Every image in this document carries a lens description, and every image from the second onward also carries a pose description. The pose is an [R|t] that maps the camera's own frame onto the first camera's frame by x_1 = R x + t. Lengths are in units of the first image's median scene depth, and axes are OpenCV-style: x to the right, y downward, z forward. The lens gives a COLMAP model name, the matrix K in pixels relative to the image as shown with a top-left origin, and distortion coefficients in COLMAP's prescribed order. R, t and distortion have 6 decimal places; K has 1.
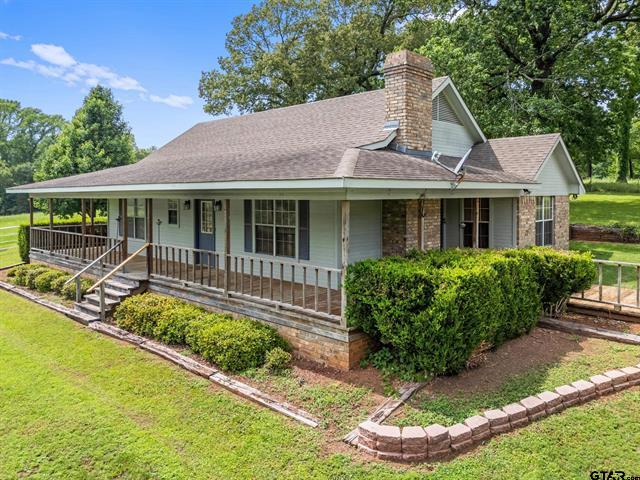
lens RADIAL K [[480.2, 0, 320.0], [0, 480.2, 256.6], [0, 0, 1]] dist [0.060321, -0.050479]
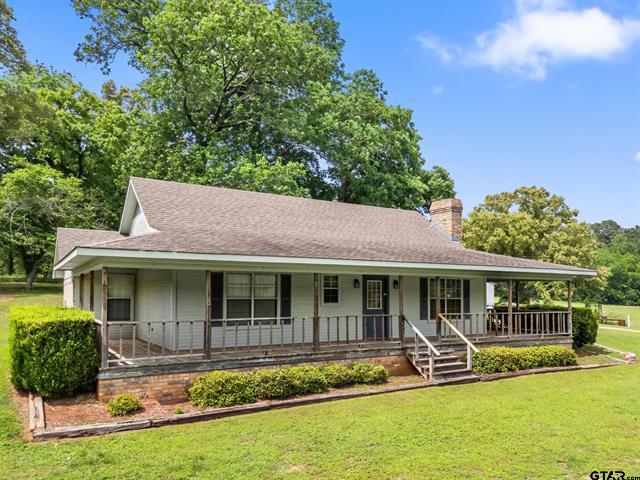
lens RADIAL K [[480.2, 0, 320.0], [0, 480.2, 256.6], [0, 0, 1]] dist [0.060321, -0.050479]
pose [[0.251087, 0.077129, 0.964887, -1.481208], [0.109156, 0.988206, -0.107398, -0.066780], [-0.961790, 0.132290, 0.239707, 0.896079]]
